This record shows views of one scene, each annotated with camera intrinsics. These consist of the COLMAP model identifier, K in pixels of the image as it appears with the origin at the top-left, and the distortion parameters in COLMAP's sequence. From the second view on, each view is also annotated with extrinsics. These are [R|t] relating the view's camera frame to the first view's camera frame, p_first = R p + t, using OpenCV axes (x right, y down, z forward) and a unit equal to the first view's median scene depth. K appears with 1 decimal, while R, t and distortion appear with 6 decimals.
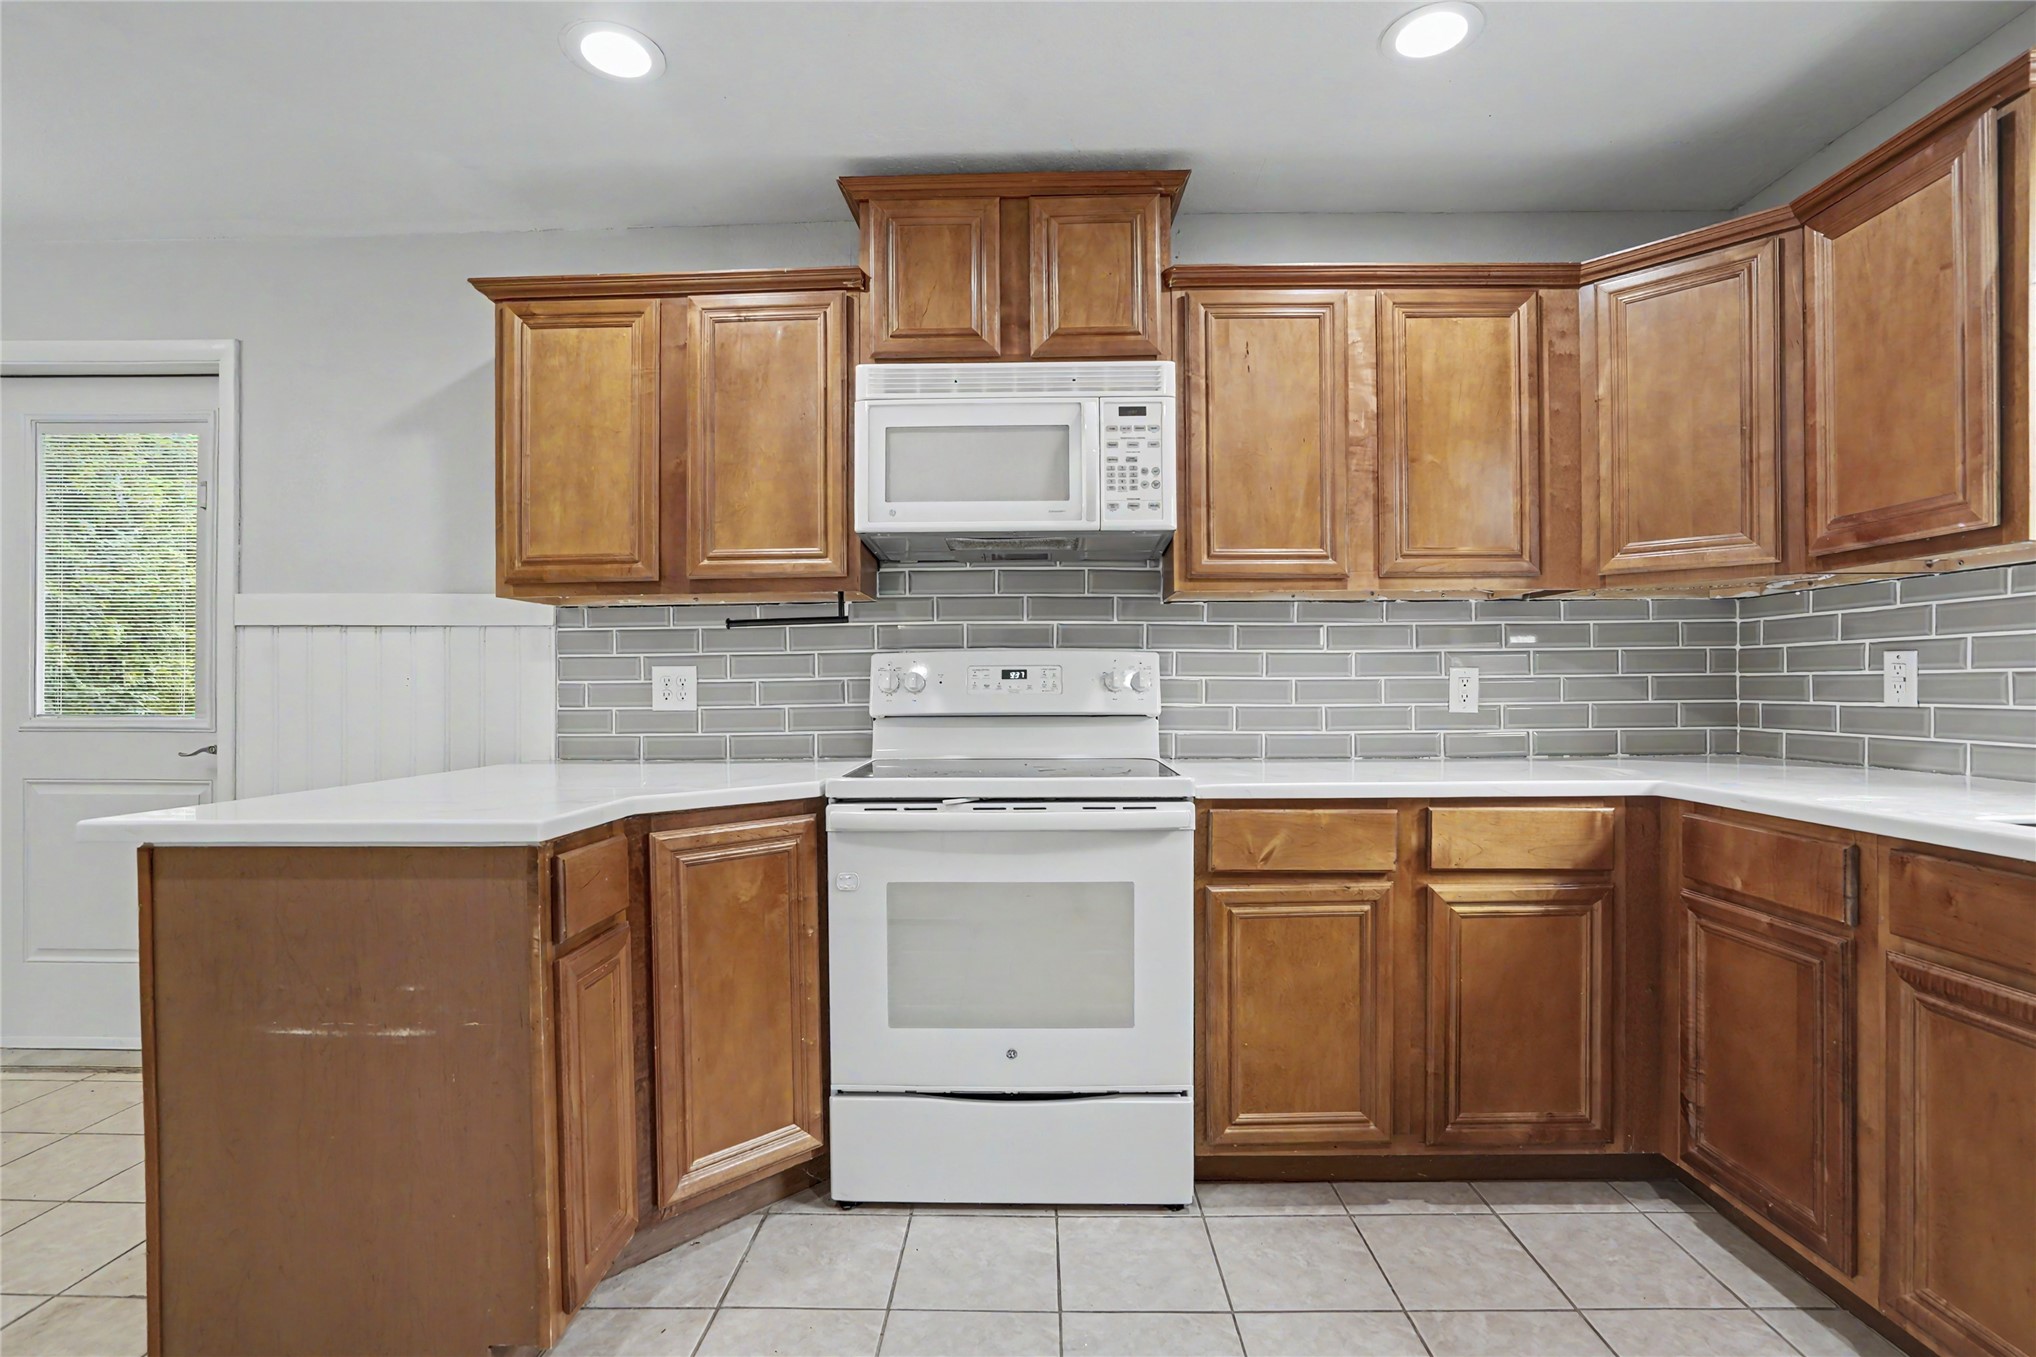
lens RADIAL K [[959.5, 0, 1020.7], [0, 959.5, 689.4], [0, 0, 1]] dist [-0.063210, 0.026933]
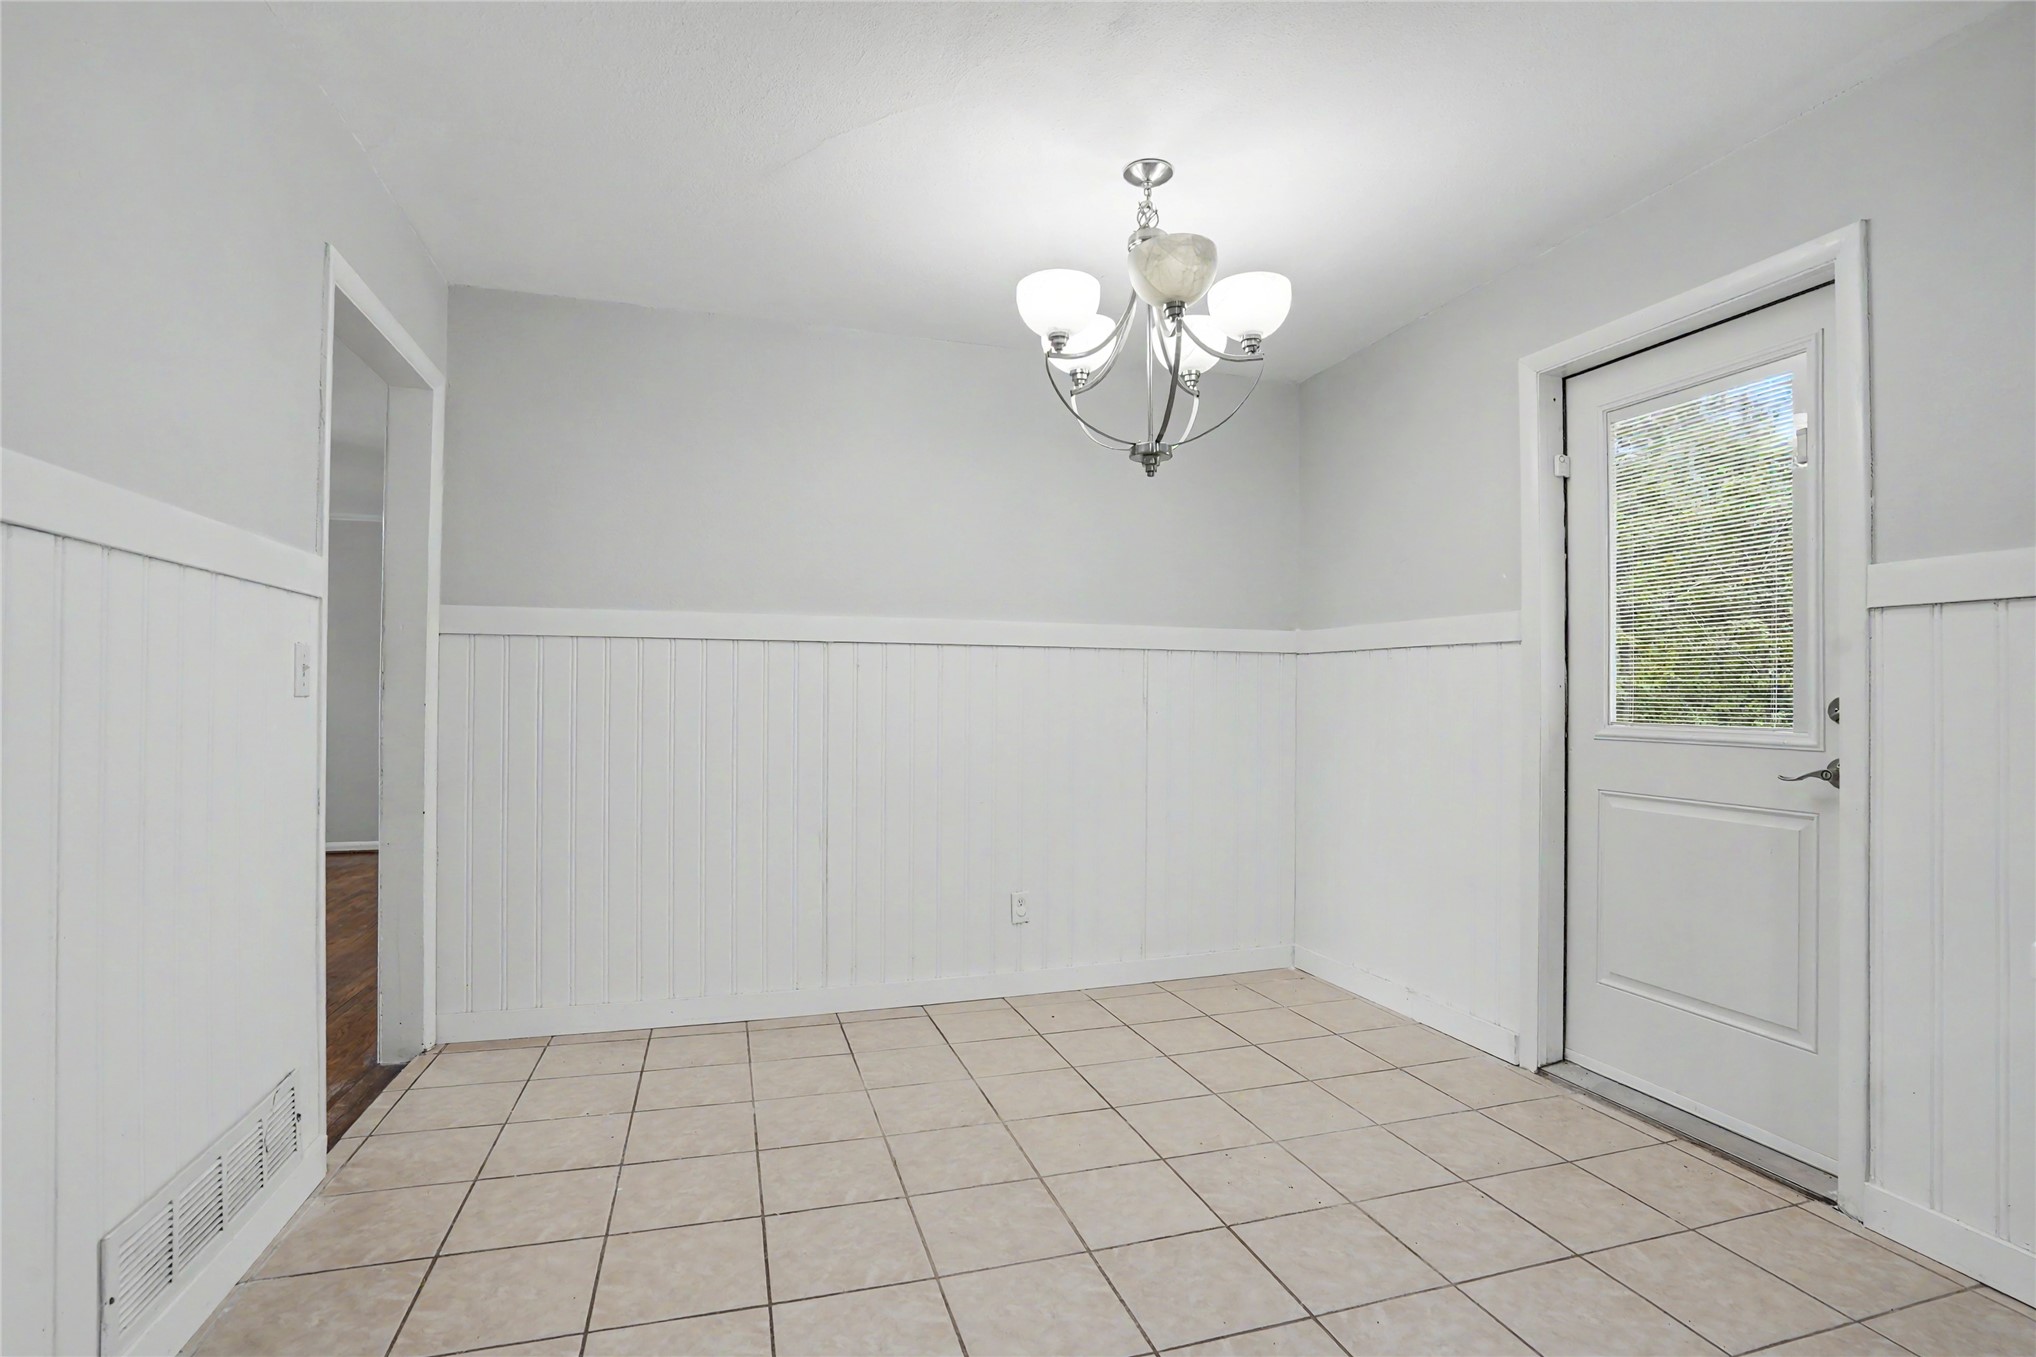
lens RADIAL K [[959.5, 0, 1020.7], [0, 959.5, 689.4], [0, 0, 1]] dist [-0.063210, 0.026933]
pose [[0.312961, -0.003494, -0.949760, -0.420119], [-0.001464, 0.999990, -0.004161, -0.001745], [0.949765, 0.002693, 0.312953, 0.161779]]
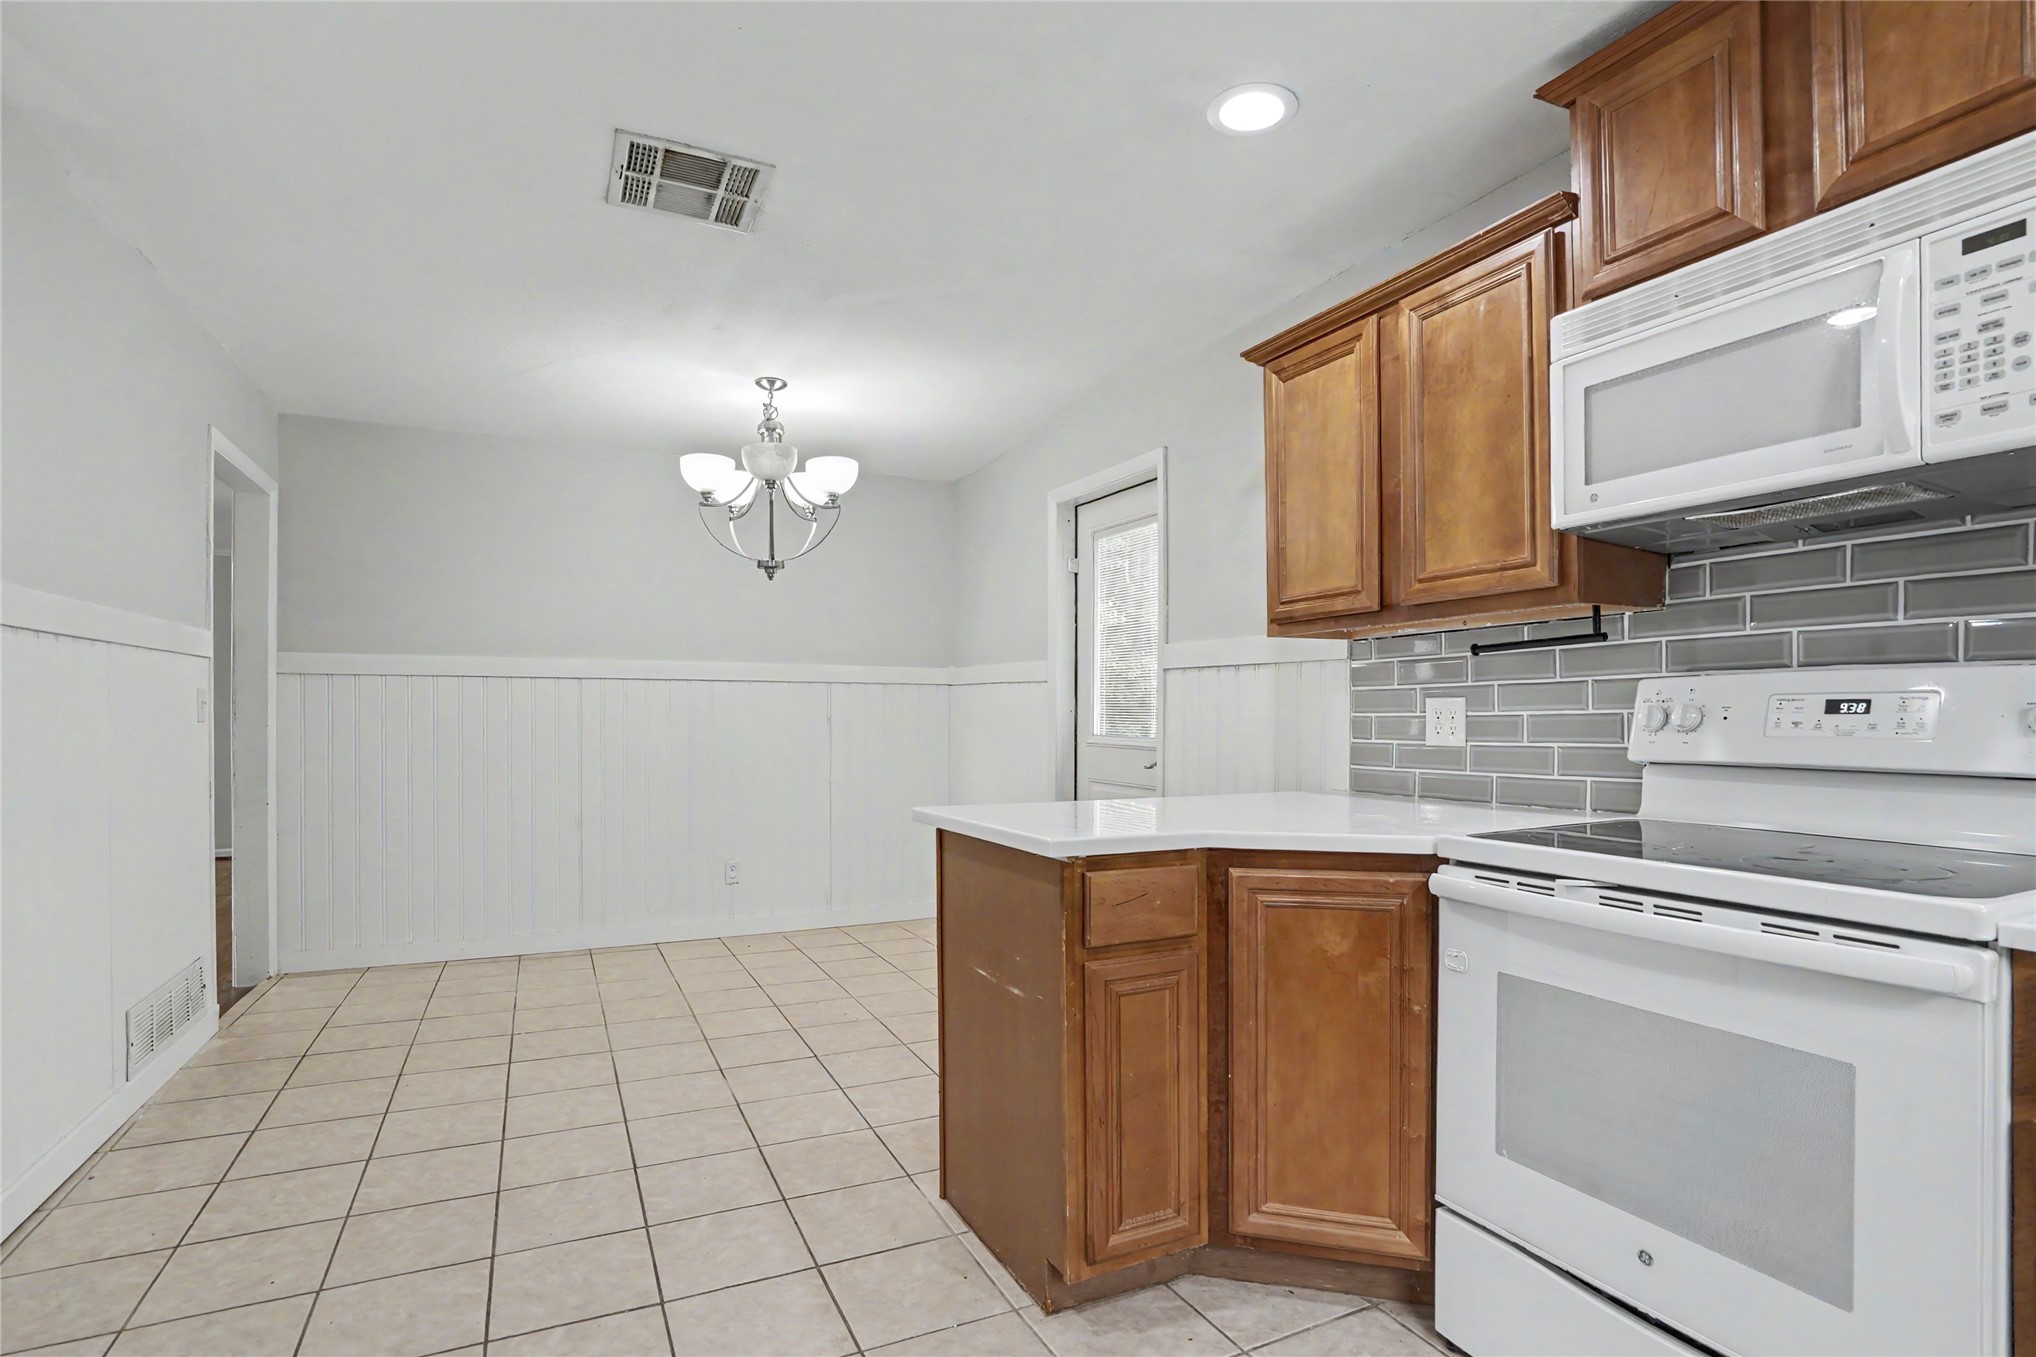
lens RADIAL K [[1002.3, 0, 1025.4], [0, 1002.3, 718.8], [0, 0, 1]] dist [-0.056279, 0.017531]
pose [[0.449555, 0.009194, -0.893205, 0.358756], [0.000904, 0.999942, 0.010748, -0.016826], [0.893252, -0.005639, 0.449521, 0.236859]]
